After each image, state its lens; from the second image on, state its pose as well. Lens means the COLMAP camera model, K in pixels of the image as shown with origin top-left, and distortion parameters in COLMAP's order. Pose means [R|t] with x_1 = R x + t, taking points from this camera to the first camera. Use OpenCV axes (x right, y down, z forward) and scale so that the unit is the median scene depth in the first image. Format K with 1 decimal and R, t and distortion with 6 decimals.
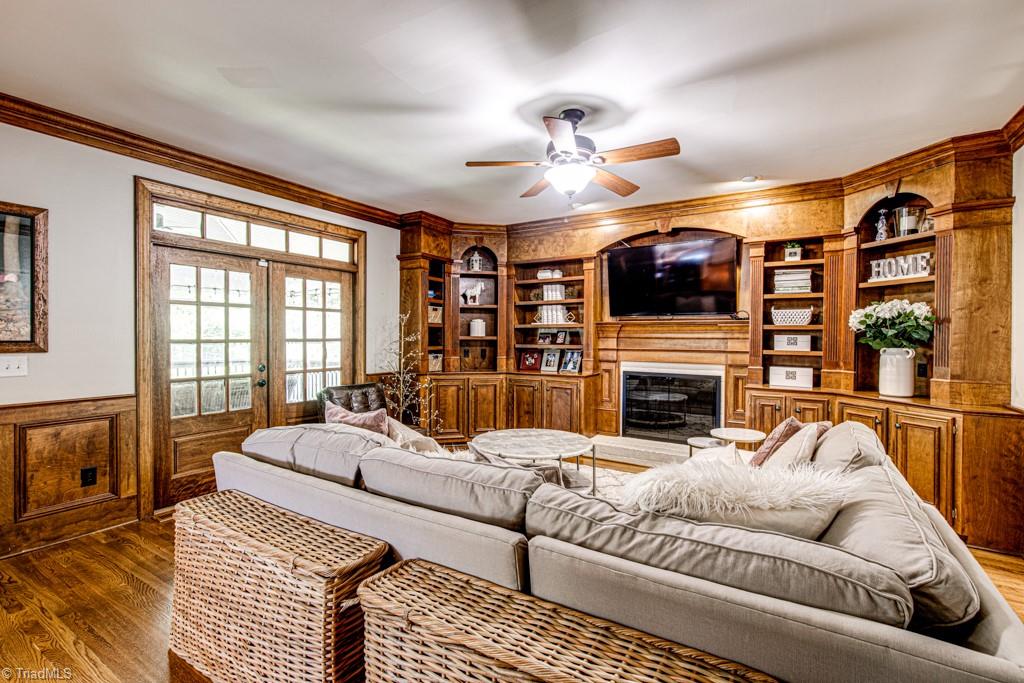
lens RADIAL K [[457.3, 0, 519.2], [0, 457.3, 342.3], [0, 0, 1]] dist [0.009756, -0.002417]
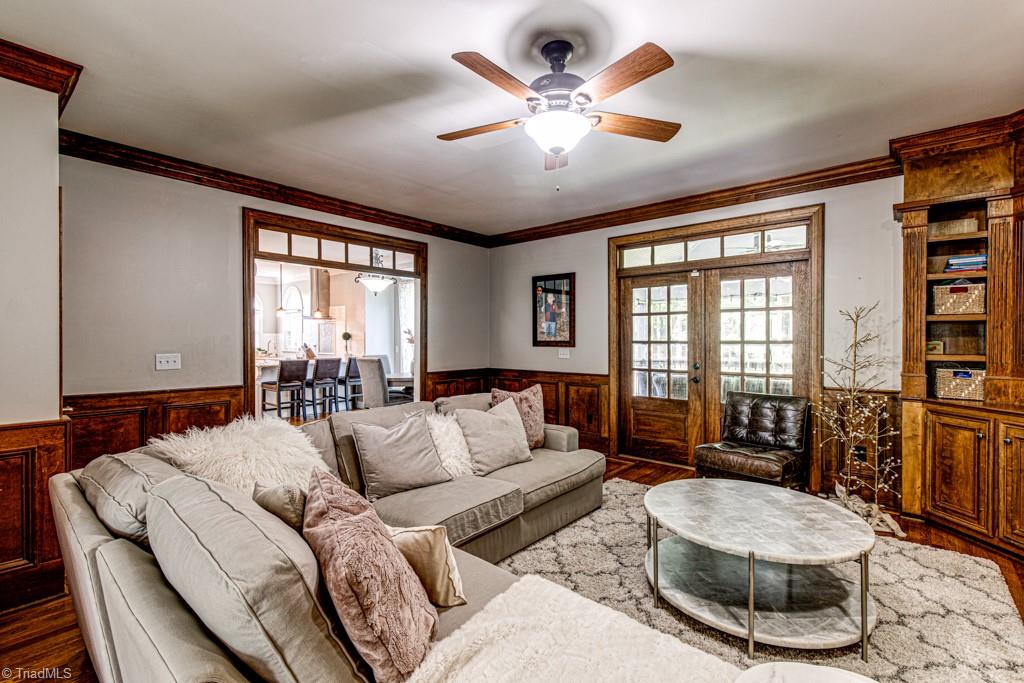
lens RADIAL K [[457.3, 0, 515.7], [0, 457.3, 340.2], [0, 0, 1]] dist [0.009756, -0.002417]
pose [[-0.148047, -0.000916, -0.988980, 0.580570], [-0.014467, 0.999895, 0.001240, -0.002813], [0.988875, 0.014491, -0.148045, 0.681381]]
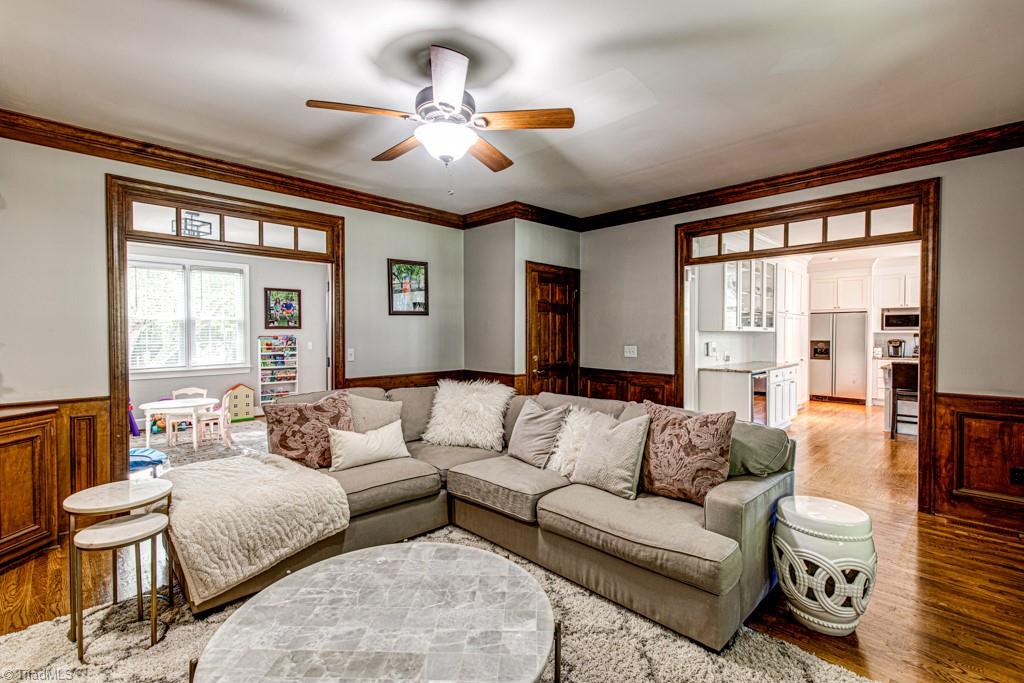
lens RADIAL K [[457.3, 0, 516.7], [0, 457.3, 339.6], [0, 0, 1]] dist [0.009756, -0.002417]
pose [[-0.973322, -0.008230, 0.229298, -0.132168], [-0.002204, 0.999646, 0.026522, -0.016024], [-0.229435, 0.025309, -0.972995, 1.155660]]
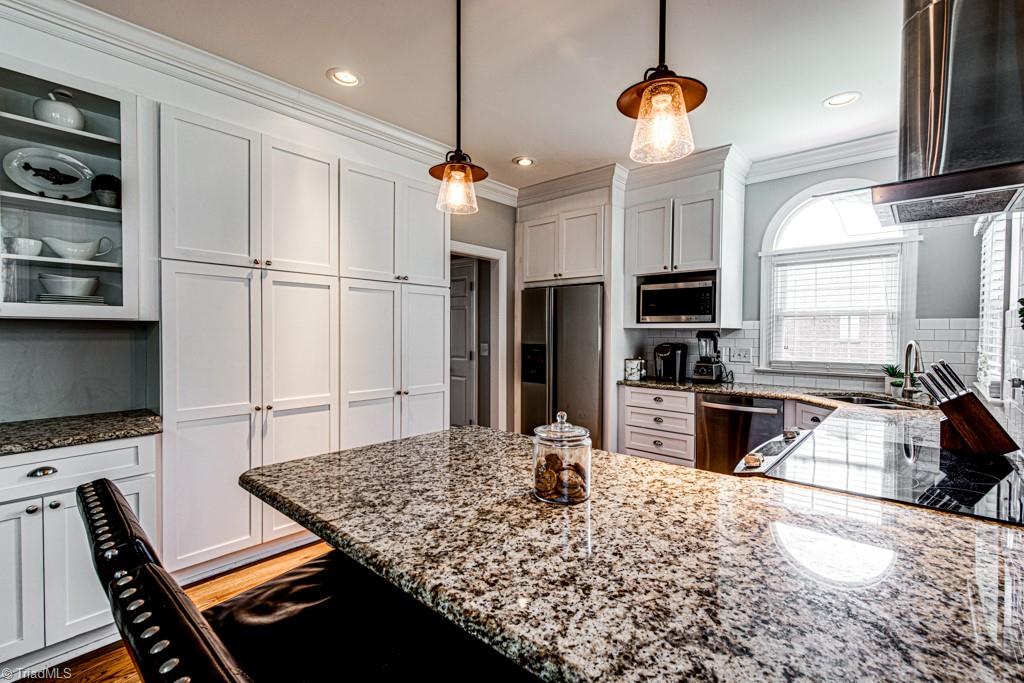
lens RADIAL K [[457.3, 0, 510.0], [0, 457.3, 341.5], [0, 0, 1]] dist [0.009756, -0.002417]
pose [[-0.983693, -0.015087, 0.179224, -1.118698], [-0.008834, 0.999326, 0.035635, -0.000987], [-0.179641, 0.033470, -0.983163, -0.172076]]
